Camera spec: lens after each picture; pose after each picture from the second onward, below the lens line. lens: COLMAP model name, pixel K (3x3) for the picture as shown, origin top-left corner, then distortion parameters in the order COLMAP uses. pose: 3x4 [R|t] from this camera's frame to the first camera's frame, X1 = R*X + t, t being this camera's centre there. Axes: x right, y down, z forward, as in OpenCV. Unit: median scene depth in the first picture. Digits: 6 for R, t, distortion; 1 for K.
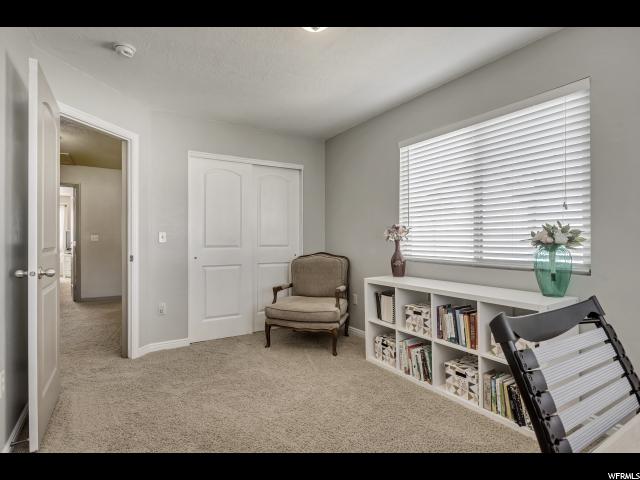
lens RADIAL K [[327.2, 0, 320.9], [0, 327.2, 241.1], [0, 0, 1]] dist [0.001671, -0.000184]
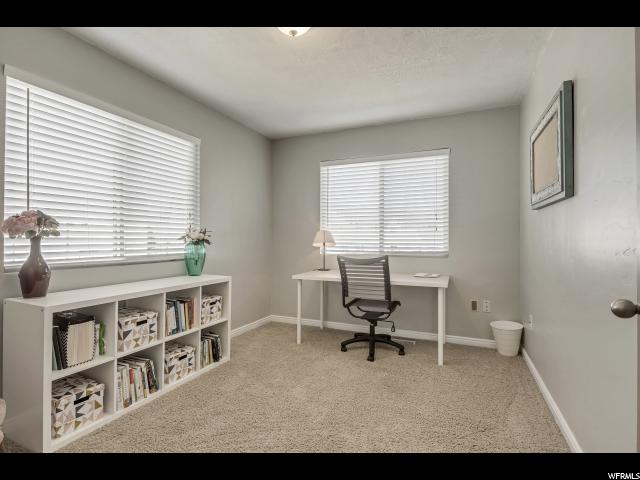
lens RADIAL K [[327.2, 0, 321.8], [0, 327.2, 236.5], [0, 0, 1]] dist [0.001671, -0.000184]
pose [[-0.562872, 0.000586, 0.826544, -0.676591], [-0.003361, 0.999990, -0.002997, -0.004884], [-0.826537, -0.004465, -0.562864, 1.089299]]
